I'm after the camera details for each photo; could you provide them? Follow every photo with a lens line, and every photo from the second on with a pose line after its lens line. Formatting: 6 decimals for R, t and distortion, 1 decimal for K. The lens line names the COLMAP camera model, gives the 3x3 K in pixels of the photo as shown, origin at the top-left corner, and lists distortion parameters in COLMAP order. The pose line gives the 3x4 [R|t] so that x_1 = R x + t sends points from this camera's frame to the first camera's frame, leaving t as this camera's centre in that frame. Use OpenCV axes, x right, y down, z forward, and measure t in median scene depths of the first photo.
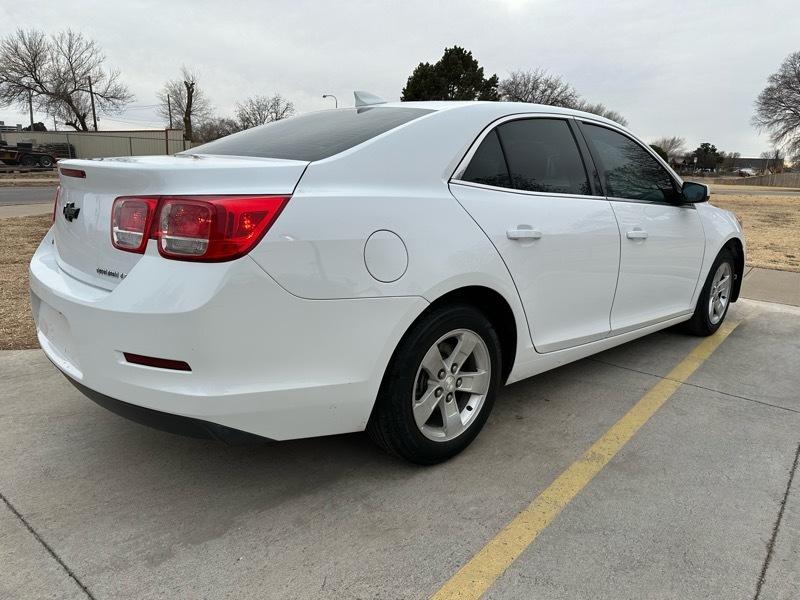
lens RADIAL K [[565.6, 0, 406.7], [0, 565.6, 303.1], [0, 0, 1]] dist [0.024784, -0.031661]
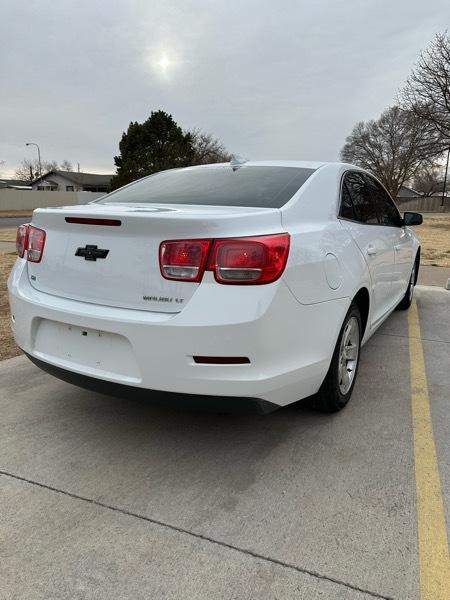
lens RADIAL K [[424.2, 0, 229.0], [0, 424.2, 307.7], [0, 0, 1]] dist [0.024784, -0.031661]
pose [[0.953176, -0.090549, 0.288541, -0.437217], [0.086889, 0.995892, 0.025497, -0.029243], [-0.289665, 0.000768, 0.957128, 0.016406]]
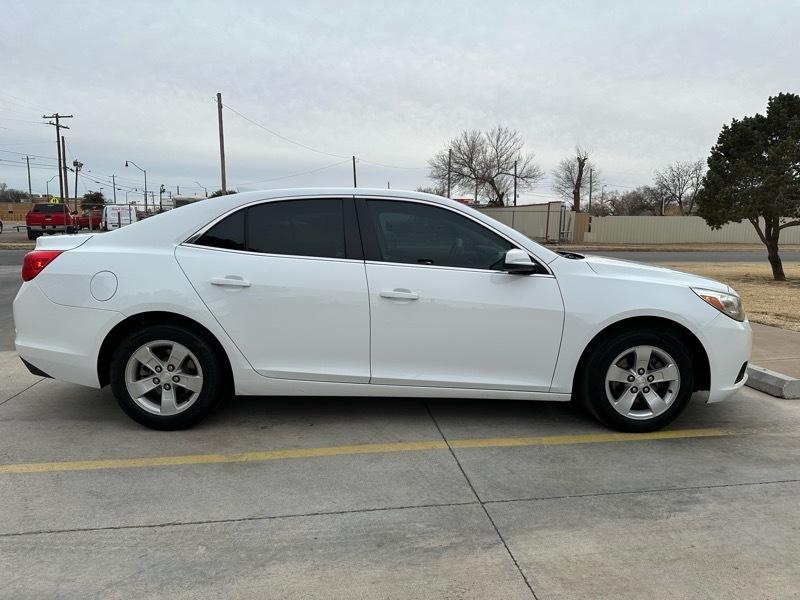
lens RADIAL K [[565.6, 0, 396.8], [0, 565.6, 296.4], [0, 0, 1]] dist [0.024784, -0.031661]
pose [[0.733944, 0.063045, -0.676277, 1.279550], [-0.148406, 0.986510, -0.069095, -0.045442], [0.662798, 0.151076, 0.733400, 0.221758]]
